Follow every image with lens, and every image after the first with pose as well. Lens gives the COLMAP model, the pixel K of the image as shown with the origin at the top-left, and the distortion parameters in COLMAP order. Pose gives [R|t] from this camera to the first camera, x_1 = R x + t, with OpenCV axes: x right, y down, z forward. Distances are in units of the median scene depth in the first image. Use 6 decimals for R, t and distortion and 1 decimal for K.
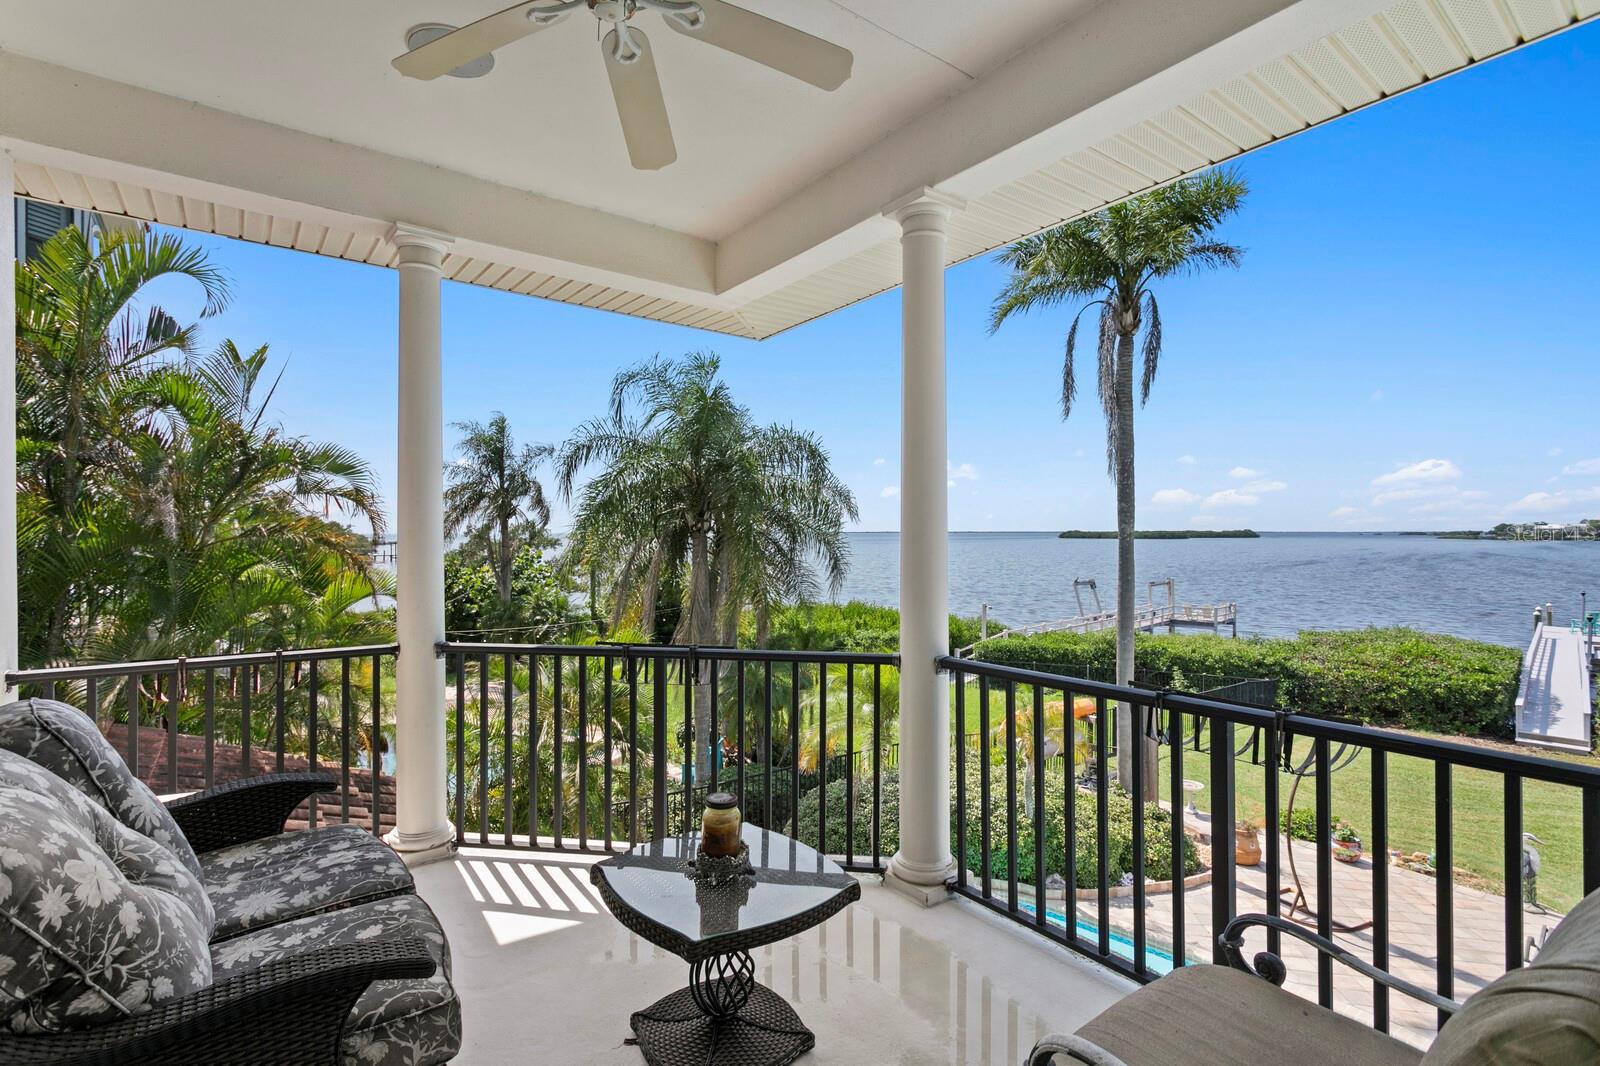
lens RADIAL K [[759.4, 0, 786.3], [0, 759.4, 528.5], [0, 0, 1]] dist [-0.000833, -0.001432]
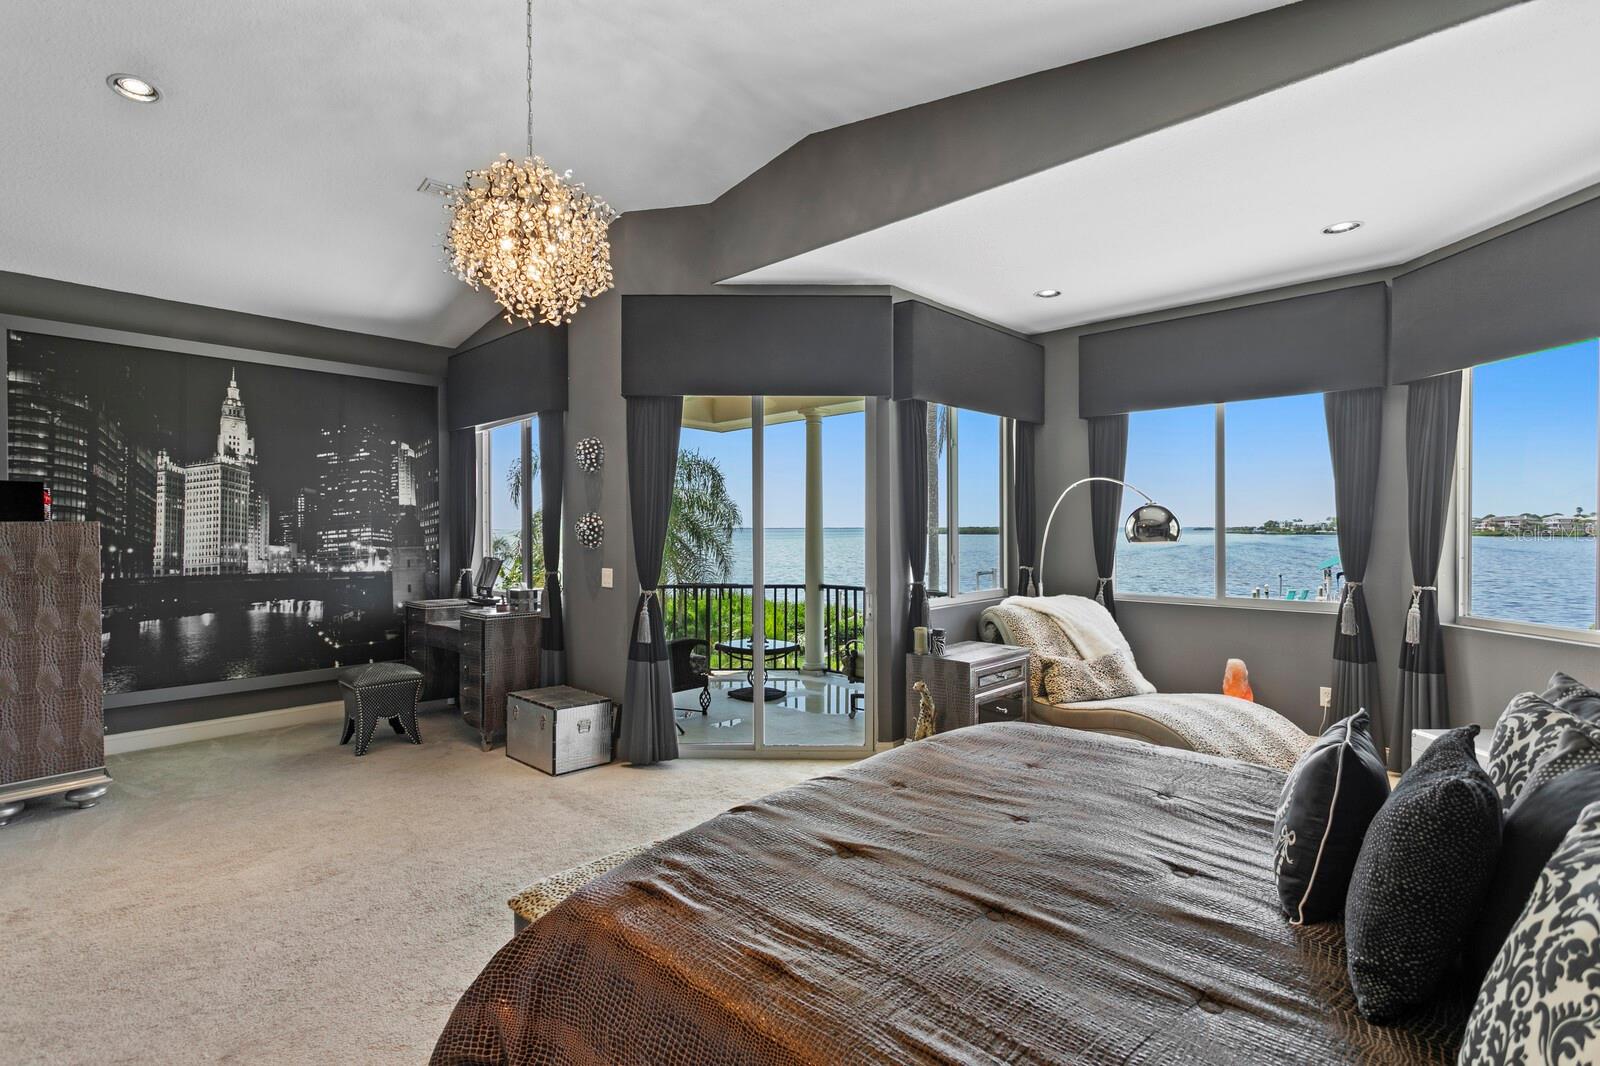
lens RADIAL K [[759.4, 0, 786.3], [0, 759.4, 528.5], [0, 0, 1]] dist [-0.000833, -0.001432]
pose [[0.983865, -0.004861, 0.178845, -0.076388], [0.004393, 0.999986, 0.003013, -0.006856], [-0.178857, -0.002179, 0.983873, -0.311574]]
